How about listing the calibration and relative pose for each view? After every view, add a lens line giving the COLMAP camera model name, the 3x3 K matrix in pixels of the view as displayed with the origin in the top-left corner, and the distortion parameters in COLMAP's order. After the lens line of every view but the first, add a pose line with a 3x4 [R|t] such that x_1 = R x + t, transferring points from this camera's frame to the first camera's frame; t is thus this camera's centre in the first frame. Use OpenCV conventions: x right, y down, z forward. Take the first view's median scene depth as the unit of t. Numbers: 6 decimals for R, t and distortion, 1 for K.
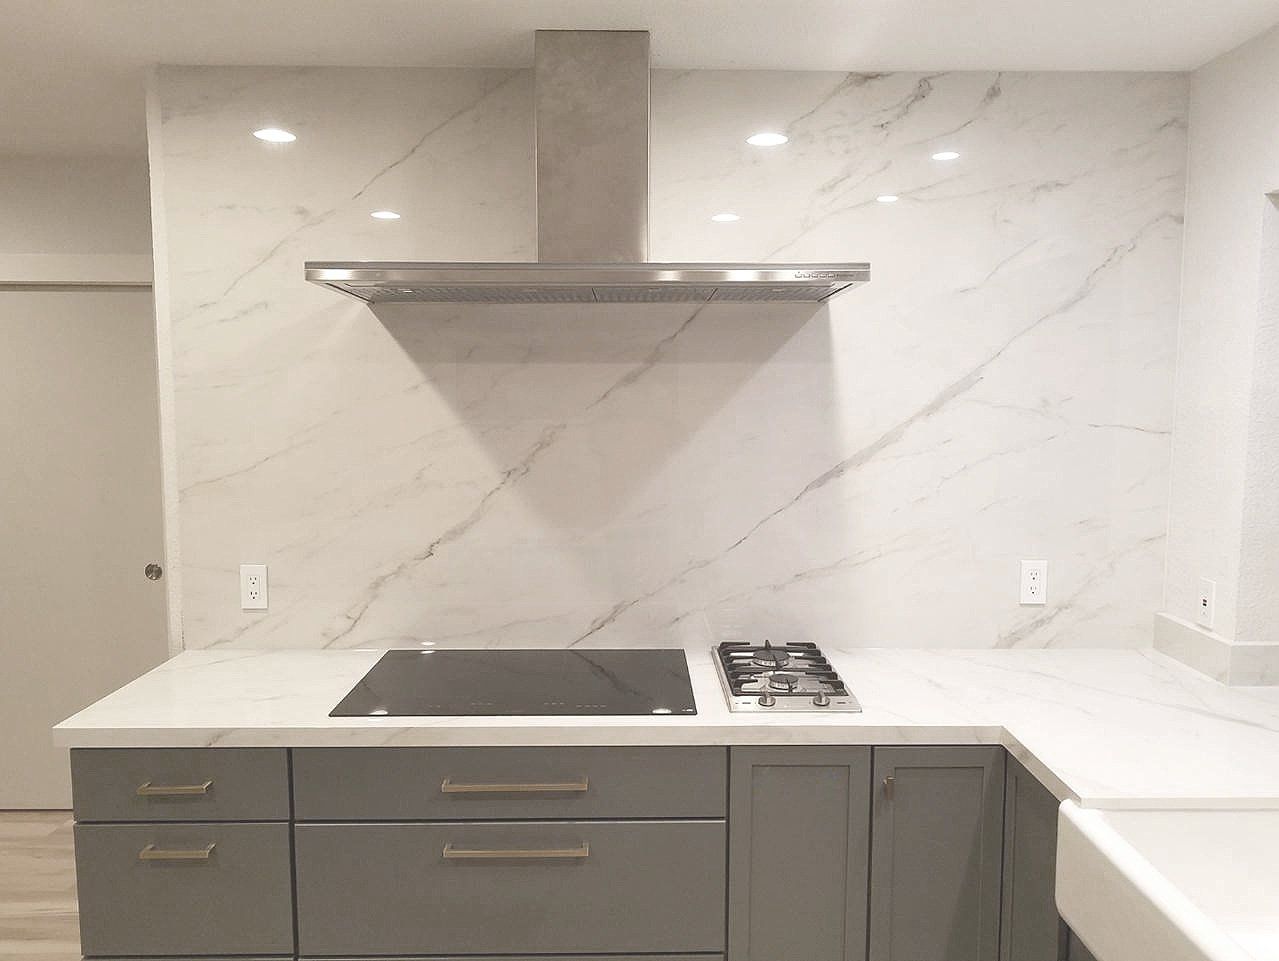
lens RADIAL K [[1014.1, 0, 641.4], [0, 1014.1, 481.8], [0, 0, 1]] dist [0.019283, -0.019971]
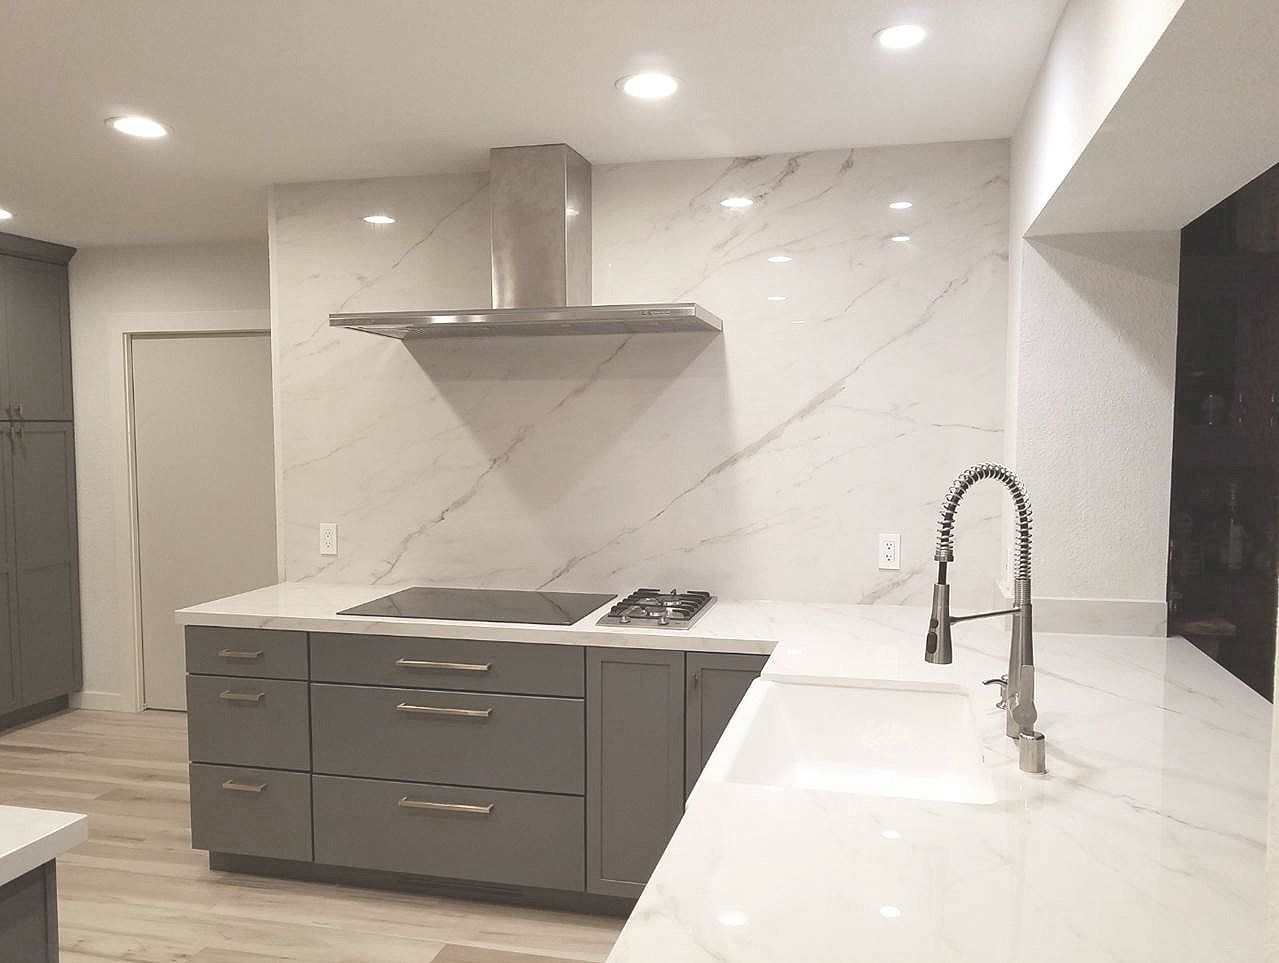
lens RADIAL K [[1011.9, 0, 643.7], [0, 1011.9, 482.5], [0, 0, 1]] dist [0.015494, -0.014427]
pose [[0.968808, 0.011557, -0.247542, 0.408460], [-0.019419, 0.999381, -0.029342, 0.058087], [0.247050, 0.033234, 0.968433, -0.280703]]
